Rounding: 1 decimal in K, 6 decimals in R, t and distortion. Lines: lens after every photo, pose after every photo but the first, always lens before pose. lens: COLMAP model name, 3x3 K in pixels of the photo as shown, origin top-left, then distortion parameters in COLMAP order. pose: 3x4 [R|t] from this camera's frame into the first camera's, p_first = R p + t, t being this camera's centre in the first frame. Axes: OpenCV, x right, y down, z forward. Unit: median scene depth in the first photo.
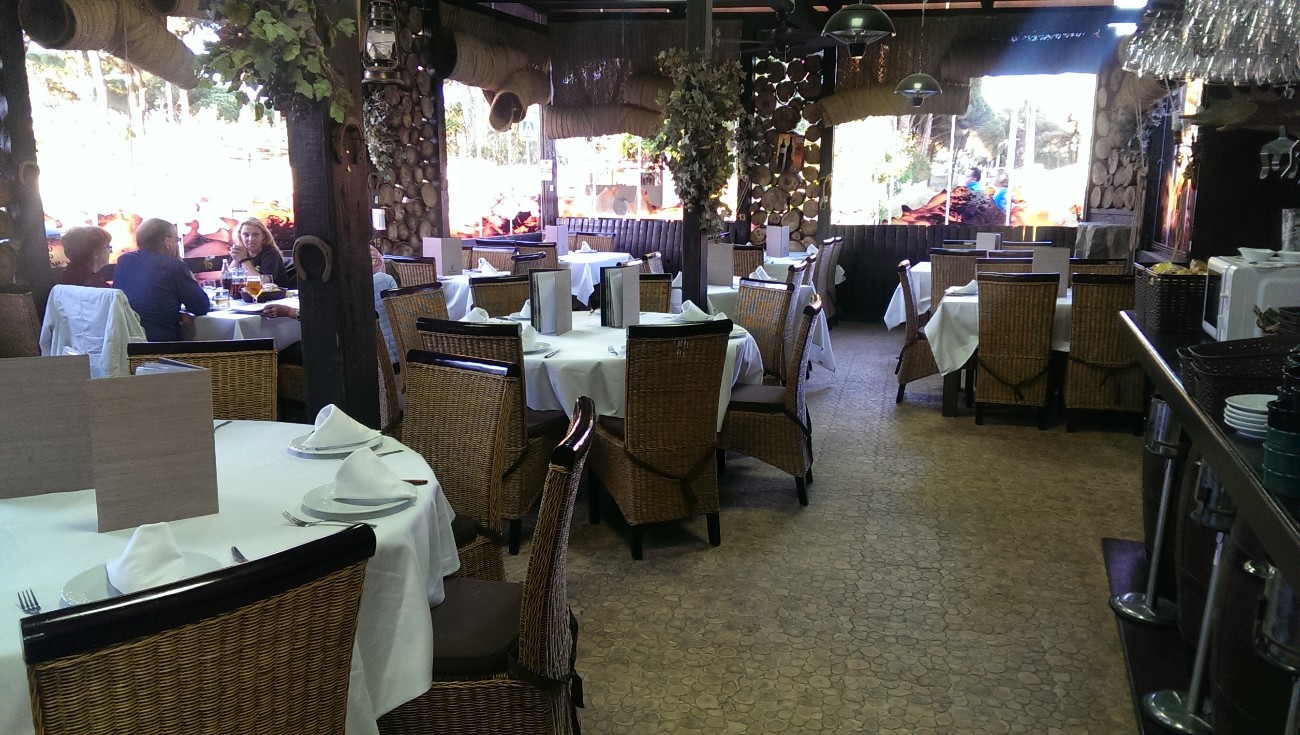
lens RADIAL K [[981.4, 0, 641.8], [0, 981.4, 367.5], [0, 0, 1]] dist [0.075465, 0.000986]
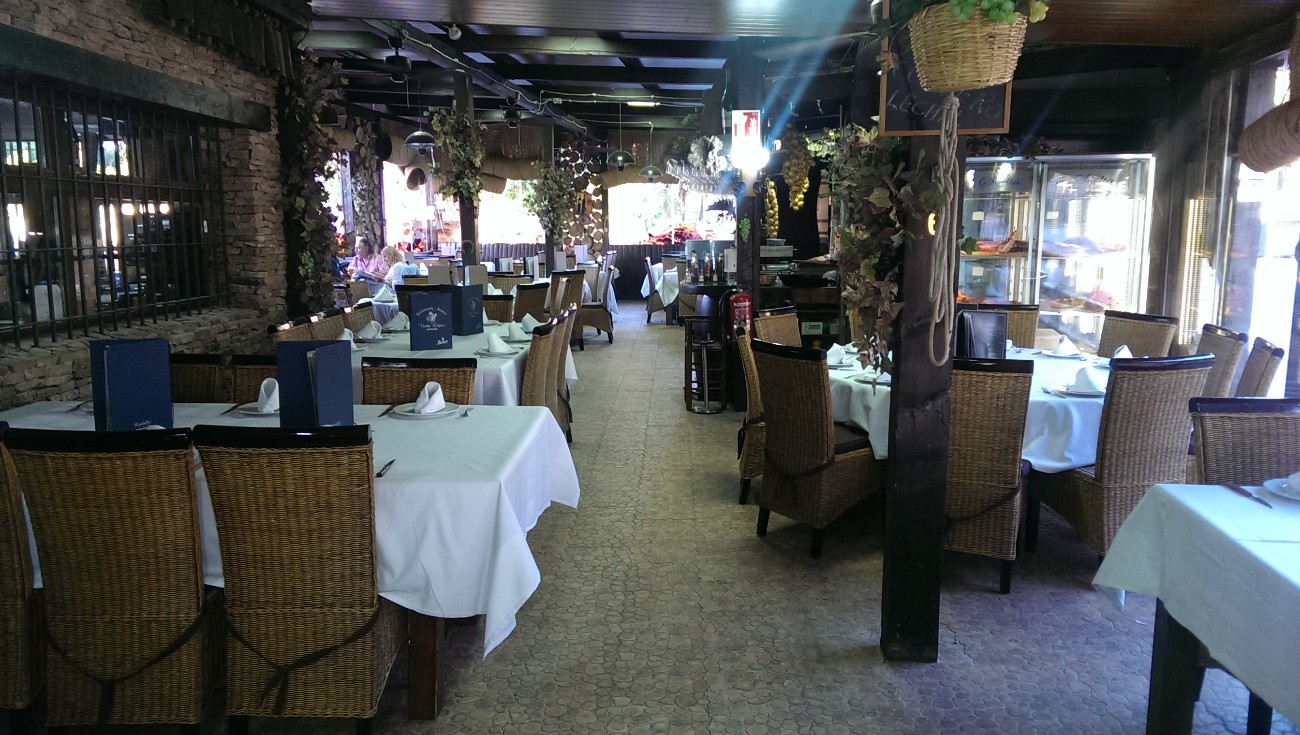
lens RADIAL K [[981.4, 0, 651.5], [0, 981.4, 369.9], [0, 0, 1]] dist [0.075465, 0.000986]
pose [[0.970925, -0.042703, 0.235546, -0.158233], [0.049829, 0.998460, -0.024382, 0.124731], [-0.234142, 0.035410, 0.971557, -0.710422]]
